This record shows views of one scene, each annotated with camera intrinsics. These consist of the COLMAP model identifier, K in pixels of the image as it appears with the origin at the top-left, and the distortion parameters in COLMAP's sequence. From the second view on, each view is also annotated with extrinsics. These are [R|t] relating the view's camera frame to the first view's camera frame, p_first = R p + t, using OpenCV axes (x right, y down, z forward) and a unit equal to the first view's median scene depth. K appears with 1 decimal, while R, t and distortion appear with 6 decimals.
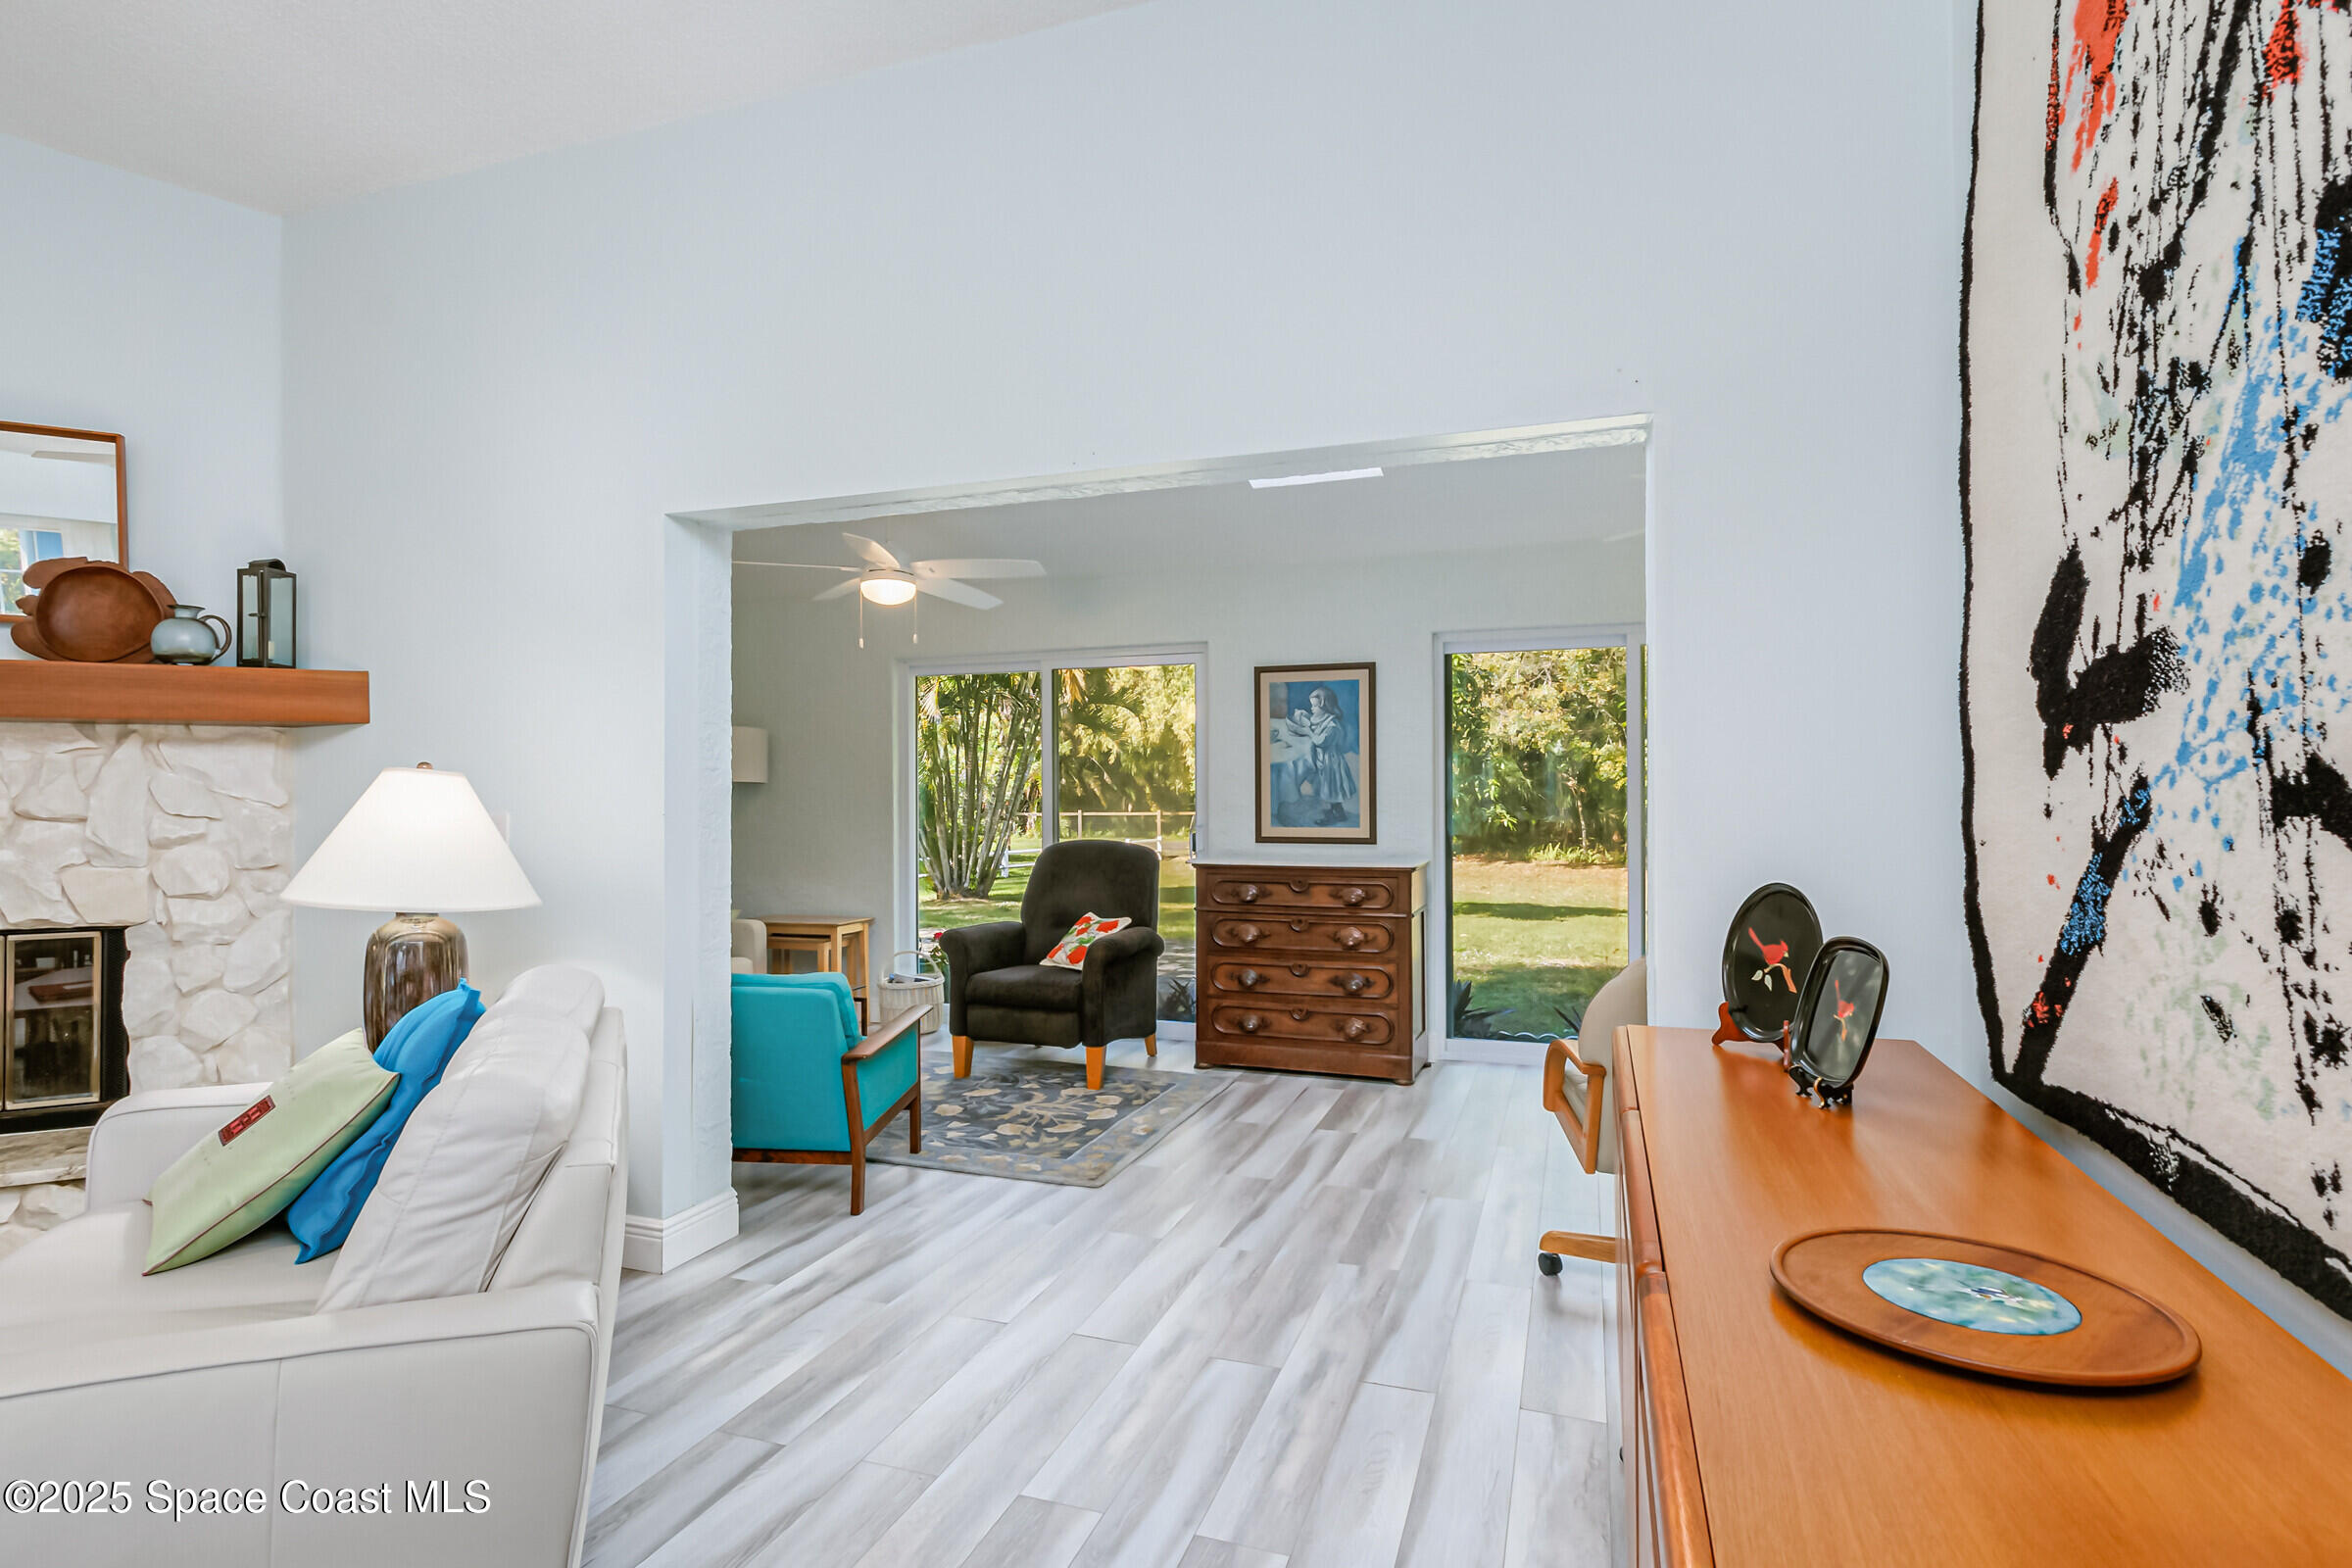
lens RADIAL K [[1171.4, 0, 1176.0], [0, 1171.4, 784.0], [0, 0, 1]] dist [-0.001639, -0.000633]
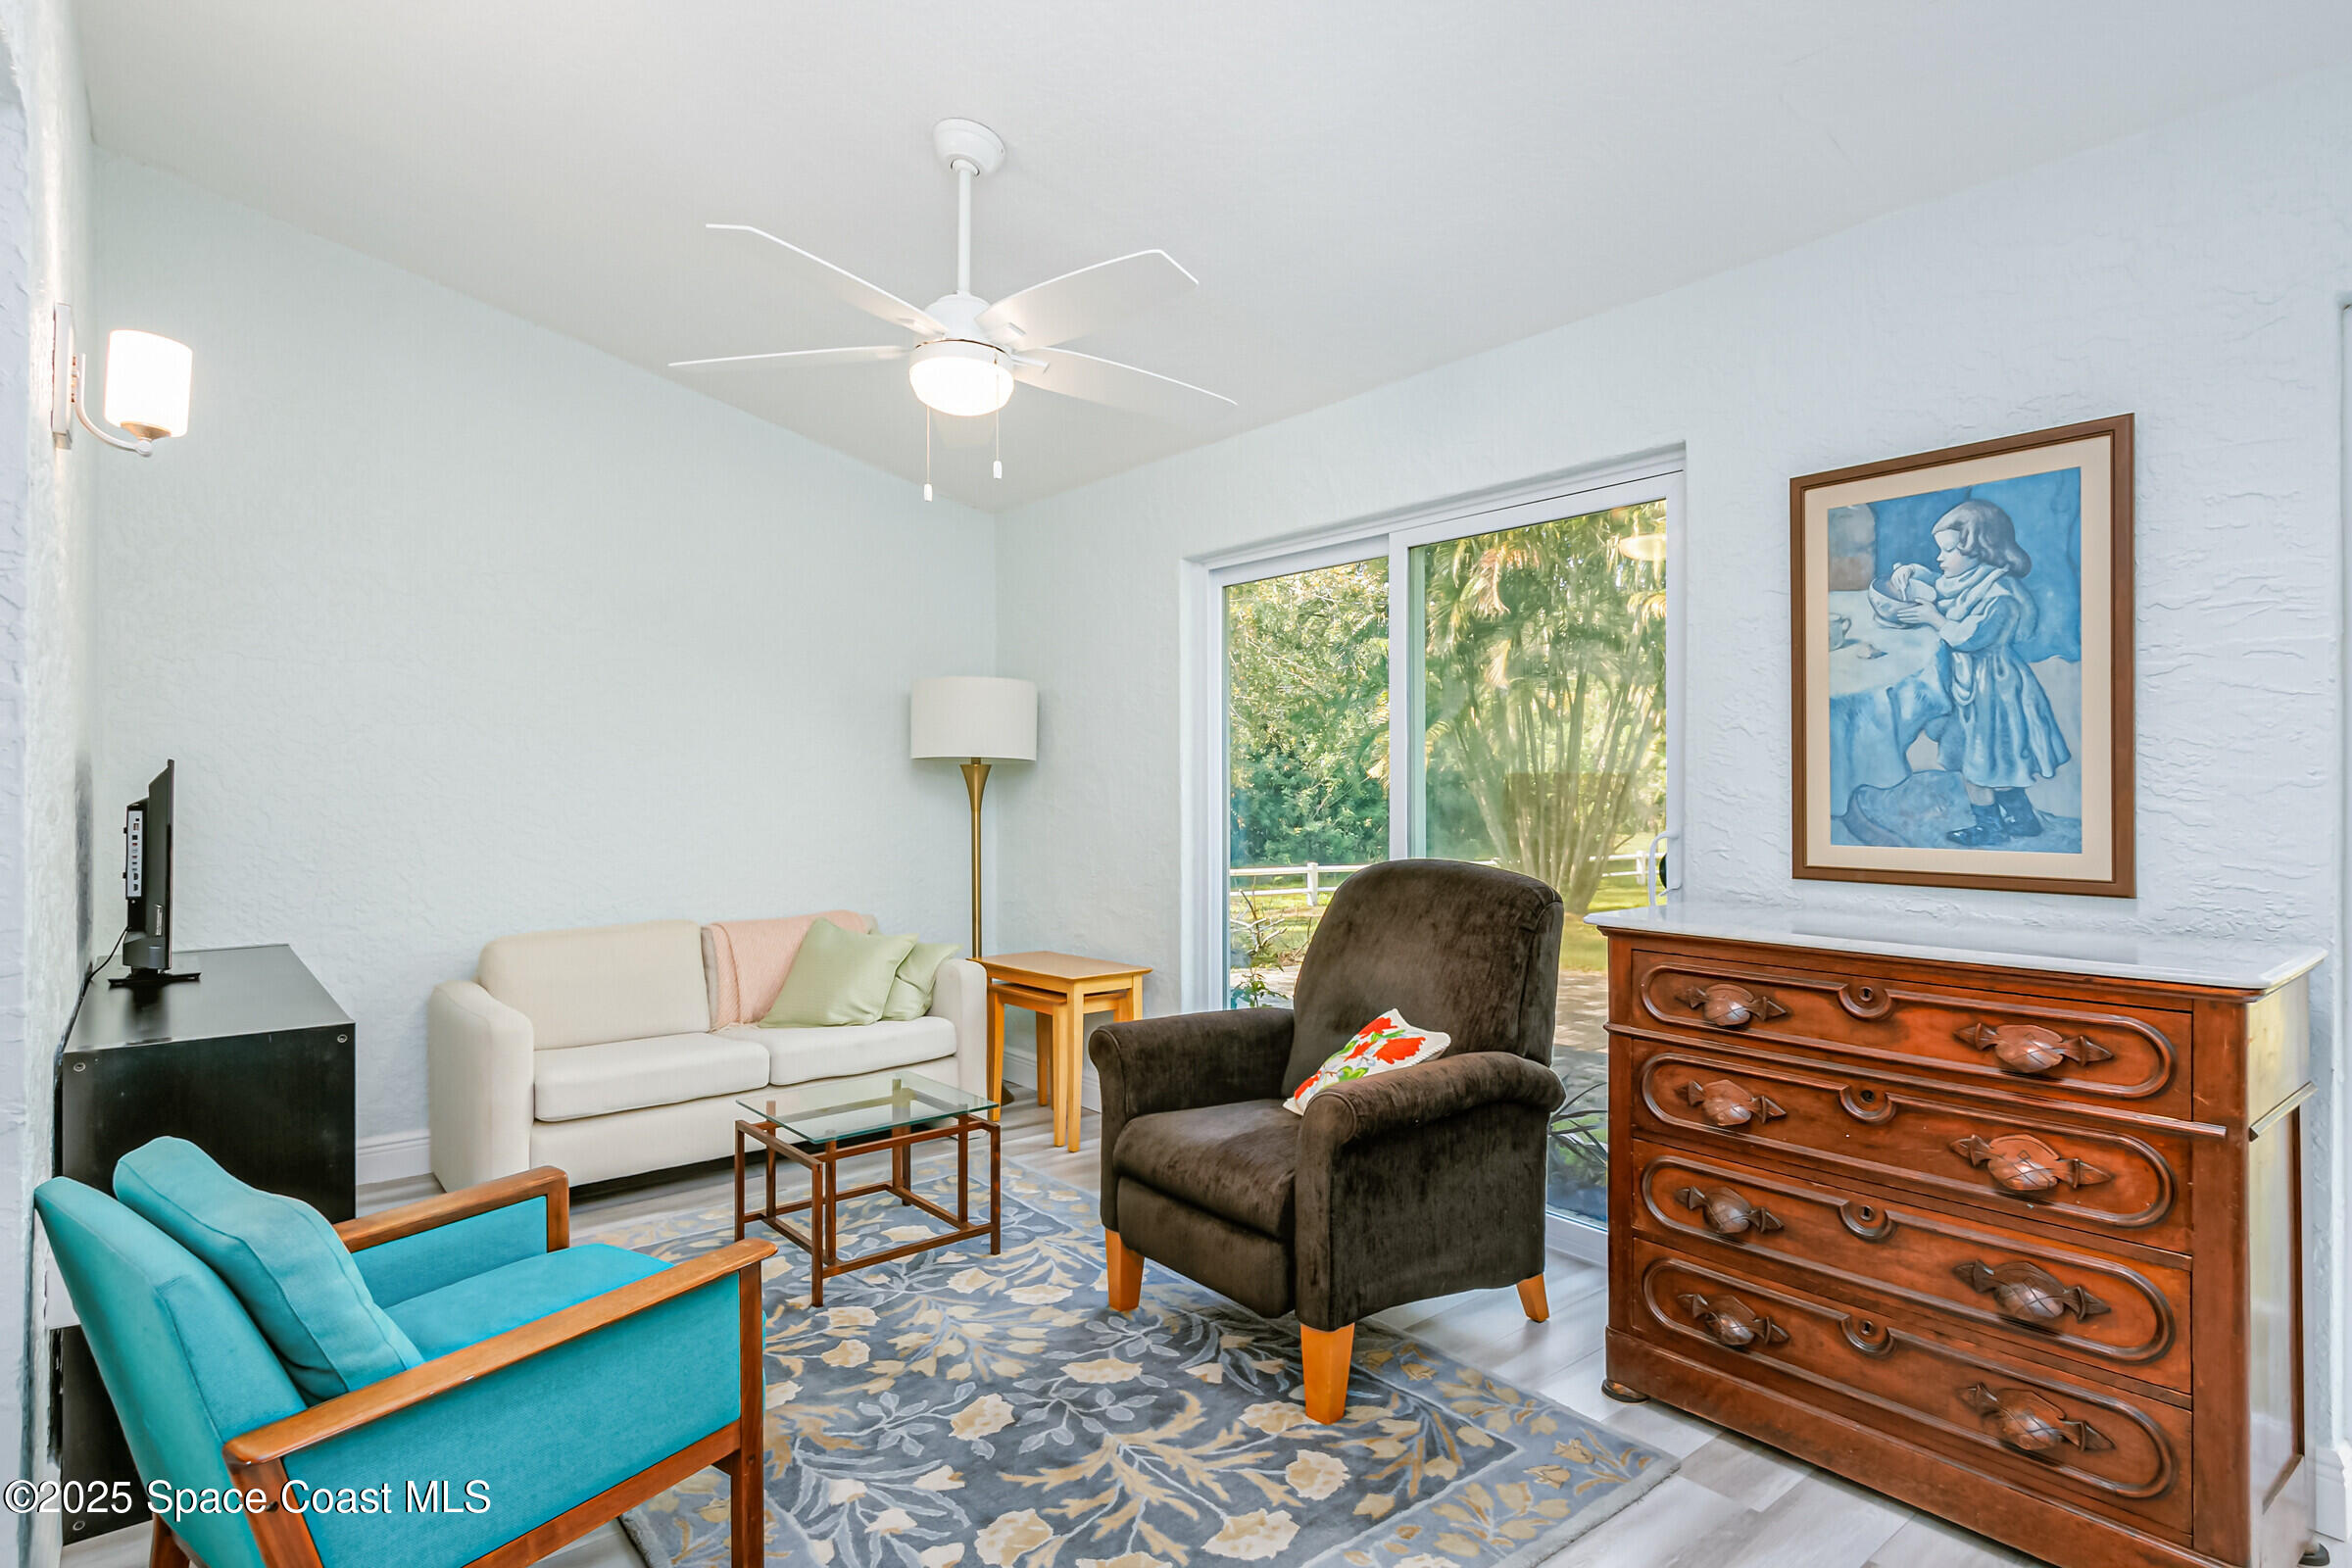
lens RADIAL K [[1219.8, 0, 1176.0], [0, 1219.8, 784.0], [0, 0, 1]] dist [0.000471, -0.000462]
pose [[0.852092, 0.000552, -0.523392, 0.191579], [0.002997, 0.999978, 0.005933, 0.019114], [0.523384, -0.006624, 0.852071, 0.852781]]
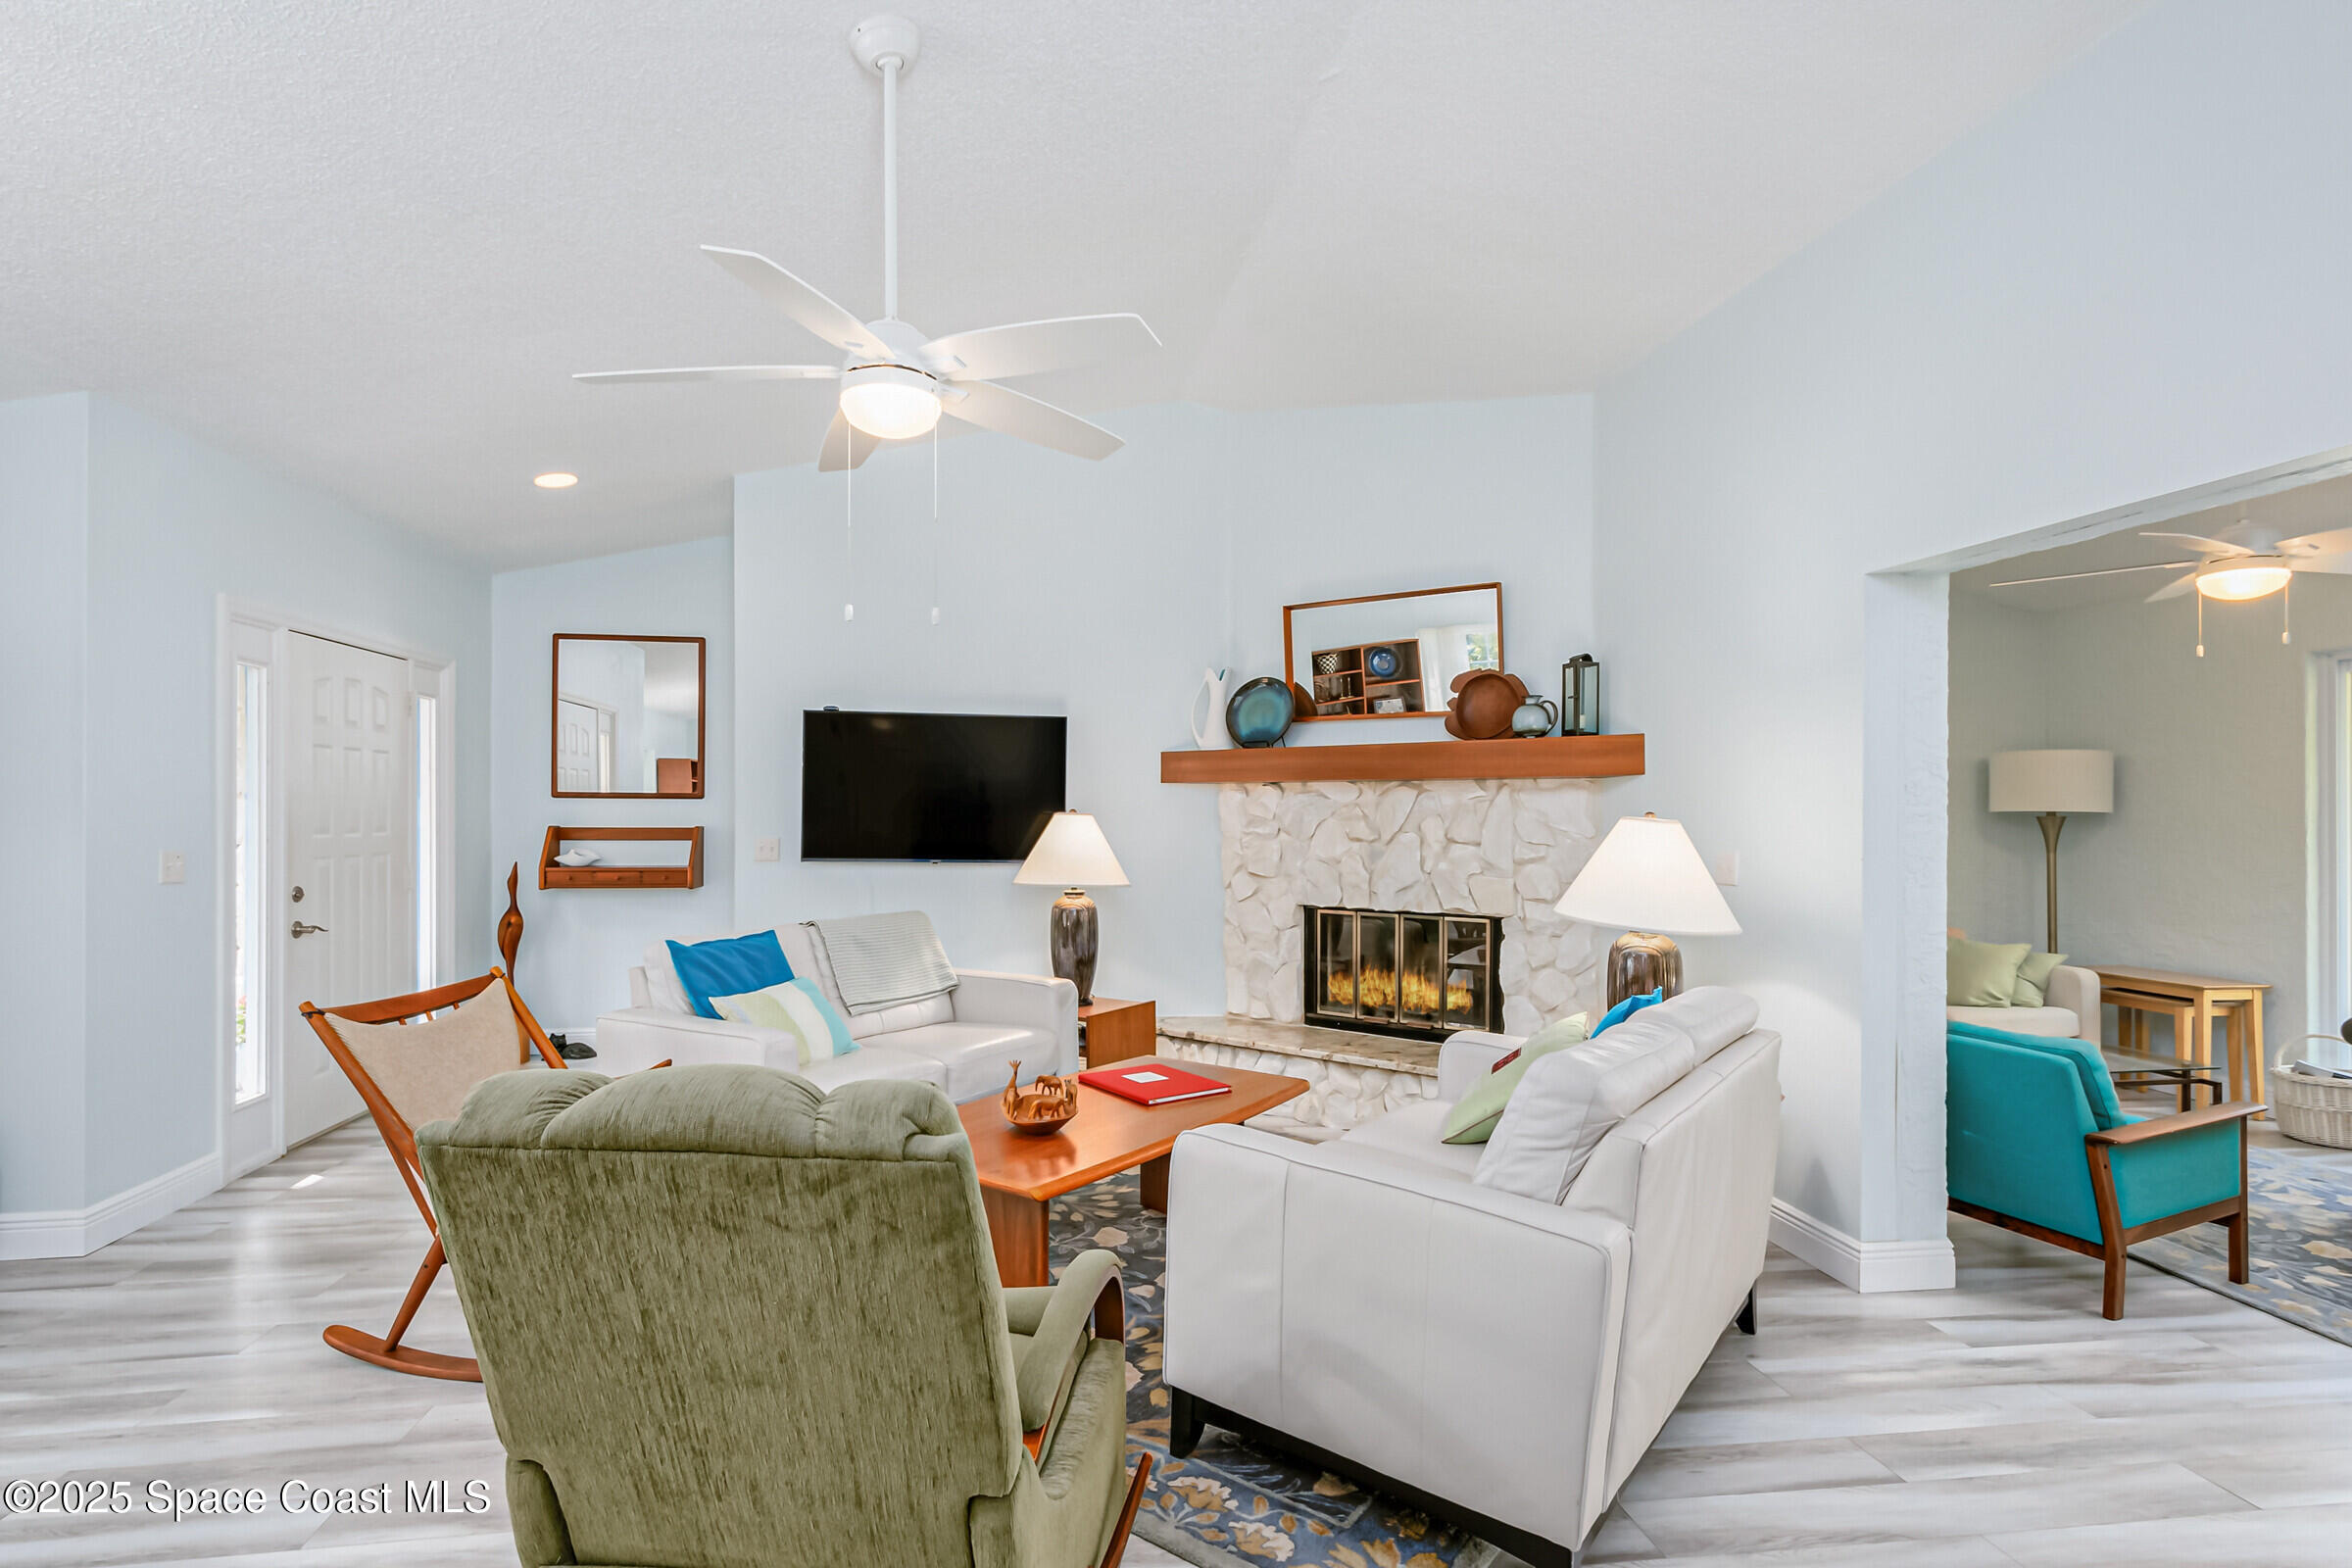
lens RADIAL K [[1159.4, 0, 1166.2], [0, 1159.4, 798.3], [0, 0, 1]] dist [-0.000968, -0.000496]
pose [[0.454536, 0.000481, -0.890728, 0.189084], [0.002215, 0.999996, 0.001670, -0.028879], [0.890726, -0.002732, 0.454533, -0.030797]]
